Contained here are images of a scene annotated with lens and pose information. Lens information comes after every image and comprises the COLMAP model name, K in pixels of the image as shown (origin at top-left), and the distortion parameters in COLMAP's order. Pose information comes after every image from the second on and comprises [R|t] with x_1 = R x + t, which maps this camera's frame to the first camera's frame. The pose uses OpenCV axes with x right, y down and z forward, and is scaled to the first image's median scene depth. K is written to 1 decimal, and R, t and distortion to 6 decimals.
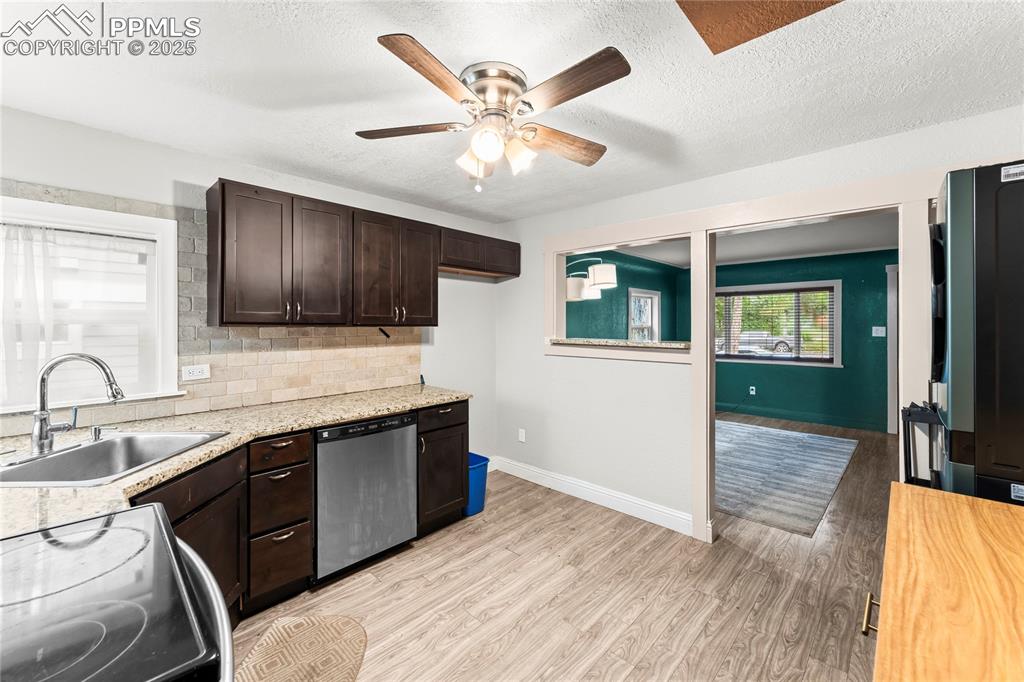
lens RADIAL K [[410.2, 0, 511.9], [0, 410.2, 331.3], [0, 0, 1]] dist [0.002336, -0.001168]
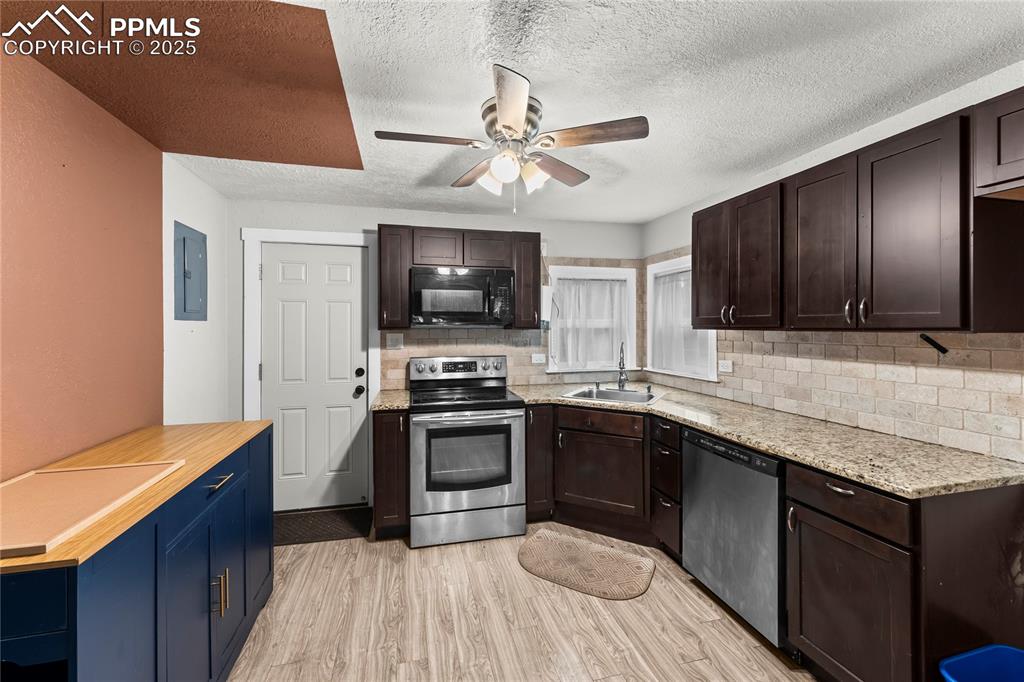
lens RADIAL K [[410.2, 0, 507.9], [0, 410.2, 325.2], [0, 0, 1]] dist [0.002336, -0.001168]
pose [[-0.532340, -0.001454, -0.846529, 0.602176], [-0.010160, 0.999937, 0.004671, -0.022890], [0.846469, 0.011087, -0.532322, 1.044508]]
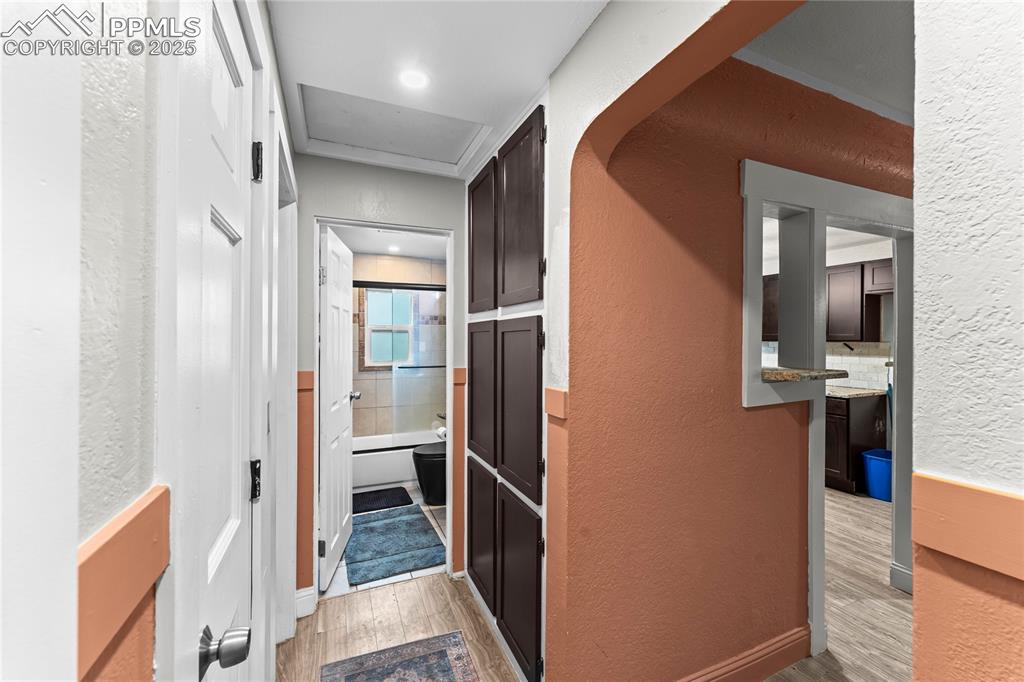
lens RADIAL K [[410.2, 0, 512.8], [0, 410.2, 343.3], [0, 0, 1]] dist [0.002336, -0.001168]
pose [[-0.380015, 0.010965, -0.924915, 1.797822], [-0.011929, 0.999788, 0.016754, -0.022224], [0.924904, 0.017401, -0.379804, 0.622186]]
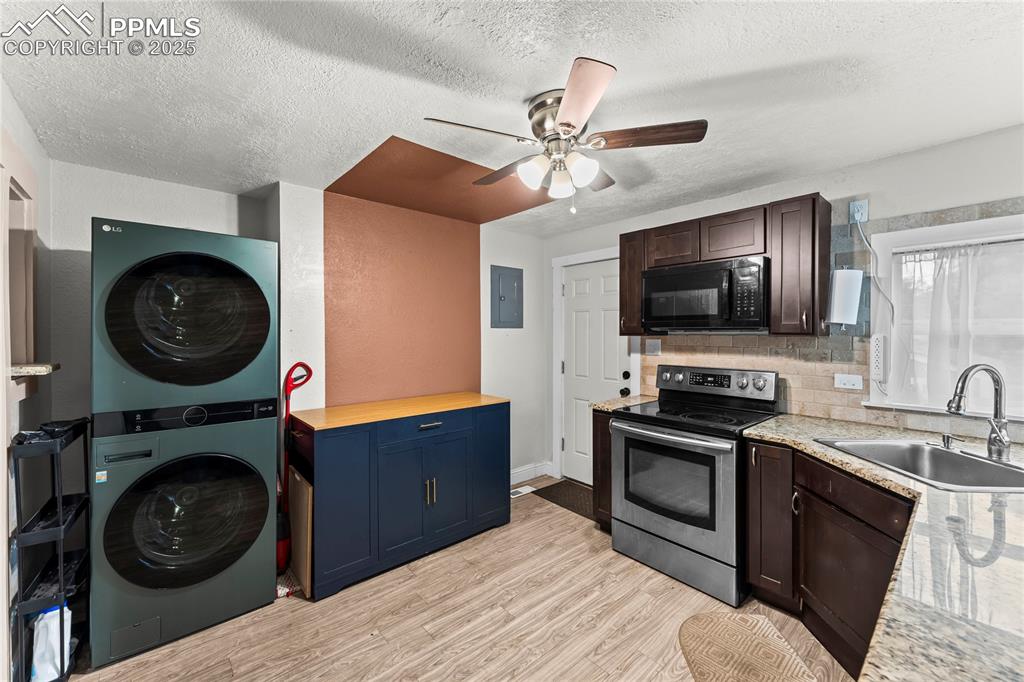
lens RADIAL K [[410.2, 0, 517.4], [0, 410.2, 334.1], [0, 0, 1]] dist [0.002336, -0.001168]
pose [[-0.996751, -0.001076, 0.080534, -0.010795], [0.000289, 0.999857, 0.016935, -0.025065], [-0.080540, 0.016904, -0.996608, 1.373505]]
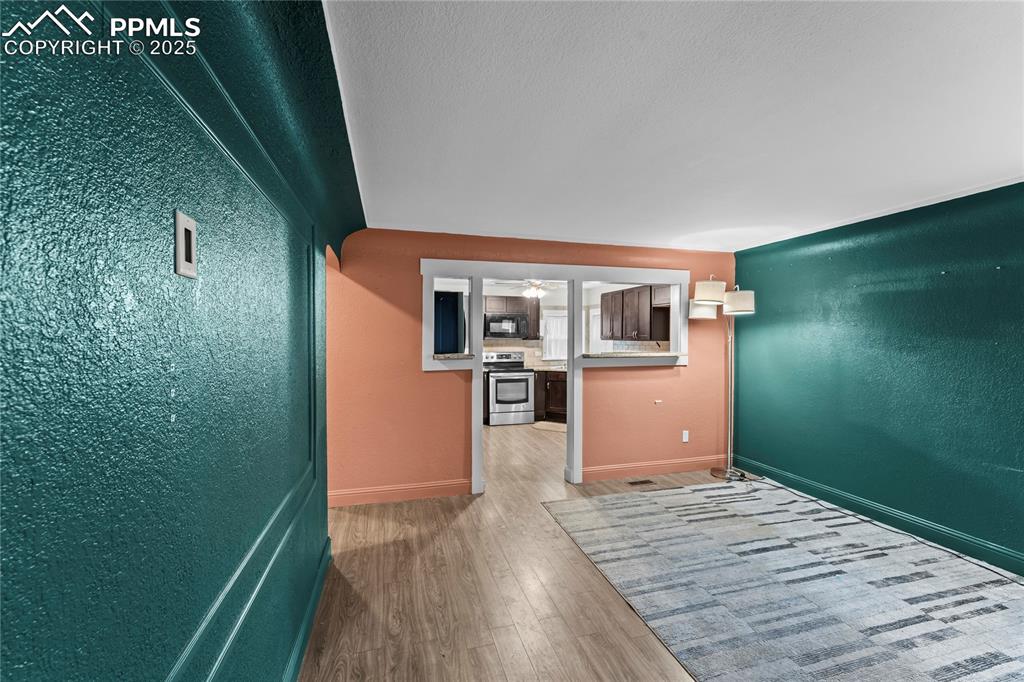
lens RADIAL K [[410.2, 0, 510.9], [0, 410.2, 341.1], [0, 0, 1]] dist [0.002336, -0.001168]
pose [[-0.499383, 0.010470, -0.866318, 2.145553], [-0.012208, 0.999743, 0.019120, -0.051206], [0.866295, 0.020124, -0.499127, 1.750162]]
